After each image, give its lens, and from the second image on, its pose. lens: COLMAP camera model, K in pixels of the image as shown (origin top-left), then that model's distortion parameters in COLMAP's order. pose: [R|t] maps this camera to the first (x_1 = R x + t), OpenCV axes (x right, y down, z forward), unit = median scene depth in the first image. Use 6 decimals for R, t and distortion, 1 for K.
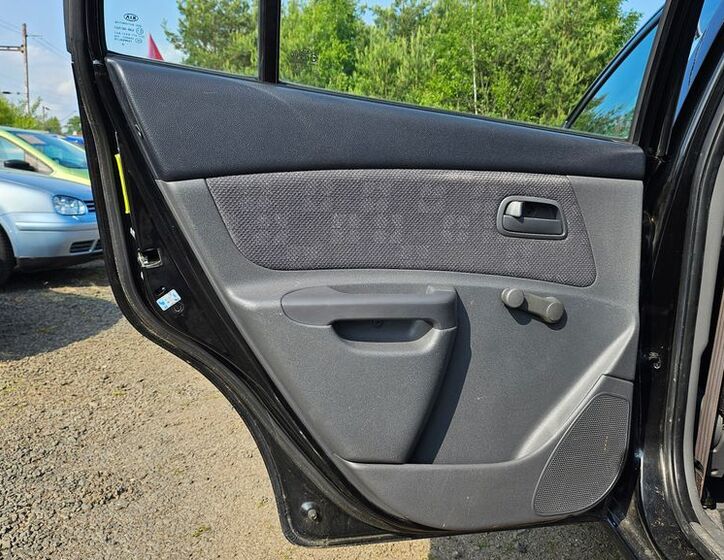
lens RADIAL K [[696.5, 0, 363.6], [0, 696.5, 293.3], [0, 0, 1]] dist [0.007778, 0.000806]
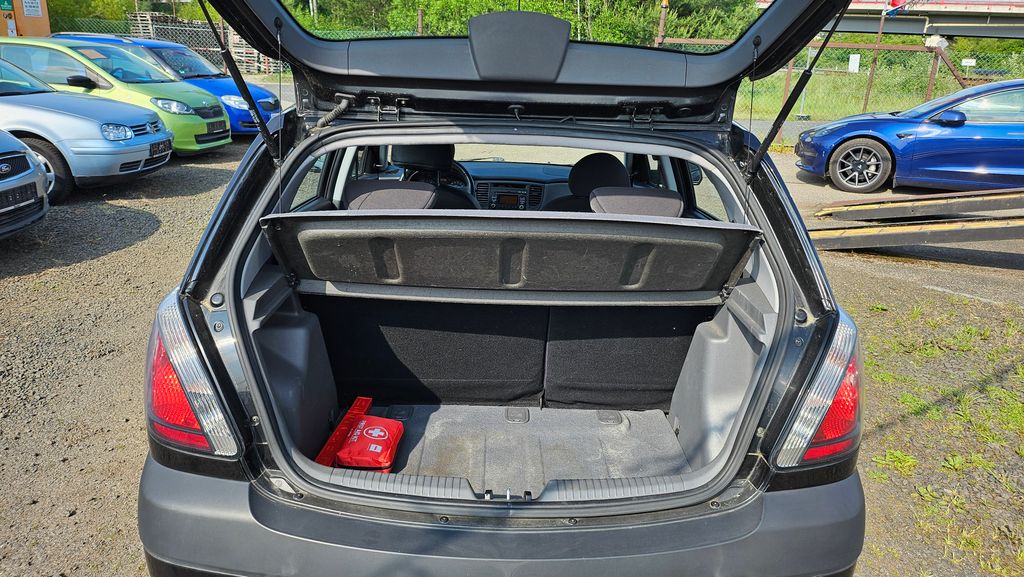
lens RADIAL K [[722.0, 0, 523.7], [0, 722.0, 297.1], [0, 0, 1]] dist [-0.000628, -0.005104]
pose [[0.999079, 0.009054, 0.041934, 0.164111], [-0.015915, 0.985950, 0.166282, -0.044848], [-0.039840, -0.166796, 0.985186, -0.214926]]
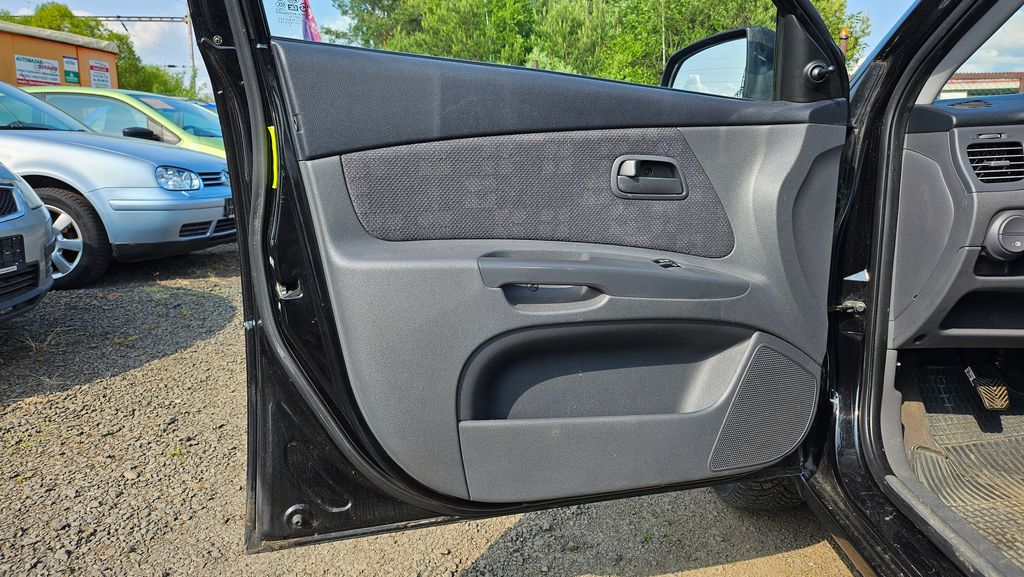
lens RADIAL K [[717.1, 0, 512.0], [0, 717.1, 288.5], [0, 0, 1]] dist [0.008250, -0.004981]
pose [[0.998993, -0.006541, -0.044389, 0.000801], [0.007650, 0.999662, 0.024856, -0.011520], [0.044212, -0.025170, 0.998705, 0.129810]]
